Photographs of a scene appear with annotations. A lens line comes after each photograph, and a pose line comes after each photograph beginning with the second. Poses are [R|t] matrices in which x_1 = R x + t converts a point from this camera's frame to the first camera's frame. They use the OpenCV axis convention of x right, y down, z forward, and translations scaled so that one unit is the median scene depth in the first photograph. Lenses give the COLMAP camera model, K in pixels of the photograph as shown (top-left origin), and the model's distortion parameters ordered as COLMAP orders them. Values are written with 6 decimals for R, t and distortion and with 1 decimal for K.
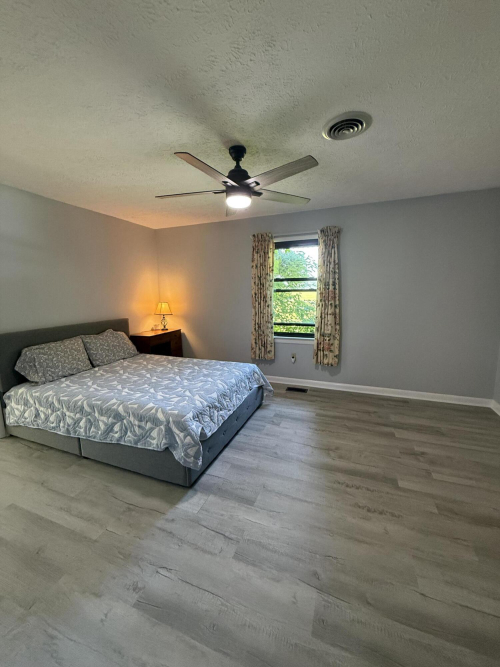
lens RADIAL K [[264.9, 0, 250.9], [0, 264.9, 333.7], [0, 0, 1]] dist [-0.001779, 0.001024]
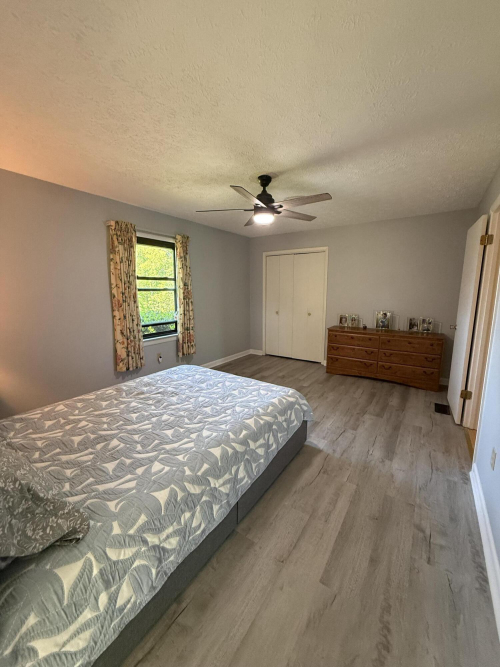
lens RADIAL K [[264.9, 0, 248.8], [0, 264.9, 334.1], [0, 0, 1]] dist [-0.001779, 0.001024]
pose [[0.233420, -0.148437, 0.960980, -1.158343], [0.152936, 0.981584, 0.114471, -0.095788], [-0.960274, 0.120249, 0.251823, 0.697015]]
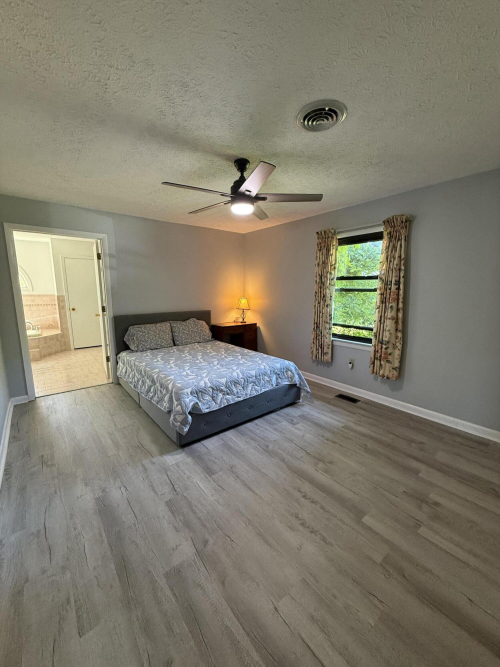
lens RADIAL K [[264.9, 0, 252.0], [0, 264.9, 333.8], [0, 0, 1]] dist [-0.001779, 0.001024]
pose [[0.869640, 0.099010, -0.483656, 0.488676], [-0.093014, 0.994998, 0.036444, -0.020797], [0.484845, 0.013294, 0.874499, 0.052295]]
